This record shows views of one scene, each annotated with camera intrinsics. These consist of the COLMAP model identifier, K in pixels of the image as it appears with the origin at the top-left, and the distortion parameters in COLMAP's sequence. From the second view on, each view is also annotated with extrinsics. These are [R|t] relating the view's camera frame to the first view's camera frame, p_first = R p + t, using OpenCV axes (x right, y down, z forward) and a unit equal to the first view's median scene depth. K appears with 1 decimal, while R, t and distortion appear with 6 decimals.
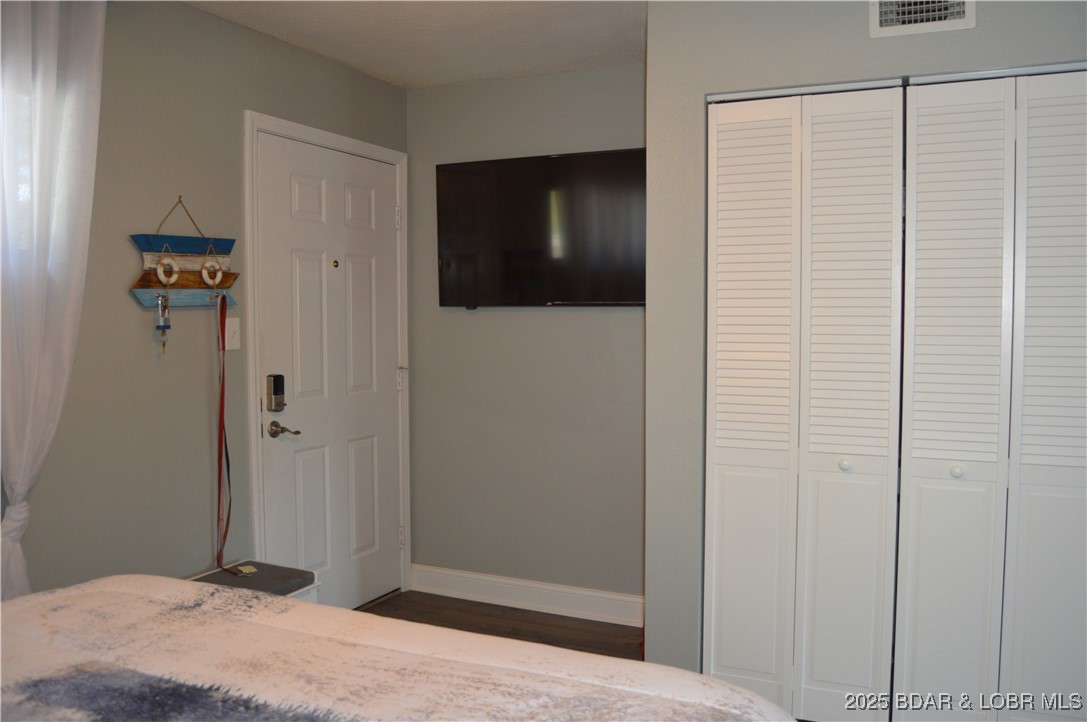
lens RADIAL K [[916.1, 0, 543.5], [0, 916.1, 361.0], [0, 0, 1]] dist [-0.052589, 0.014623]
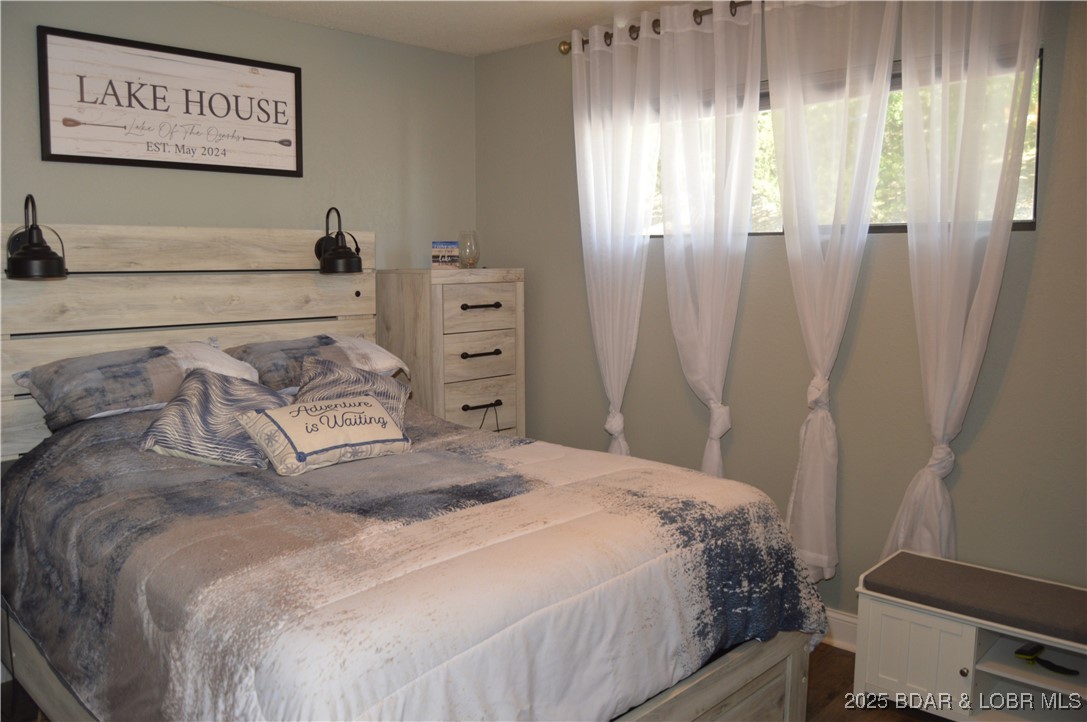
lens RADIAL K [[916.1, 0, 543.5], [0, 916.1, 361.0], [0, 0, 1]] dist [-0.052589, 0.014623]
pose [[-0.293823, 0.110953, -0.949398, 1.166117], [-0.061367, 0.989002, 0.134573, -0.133815], [0.953888, 0.097802, -0.283783, 1.520329]]
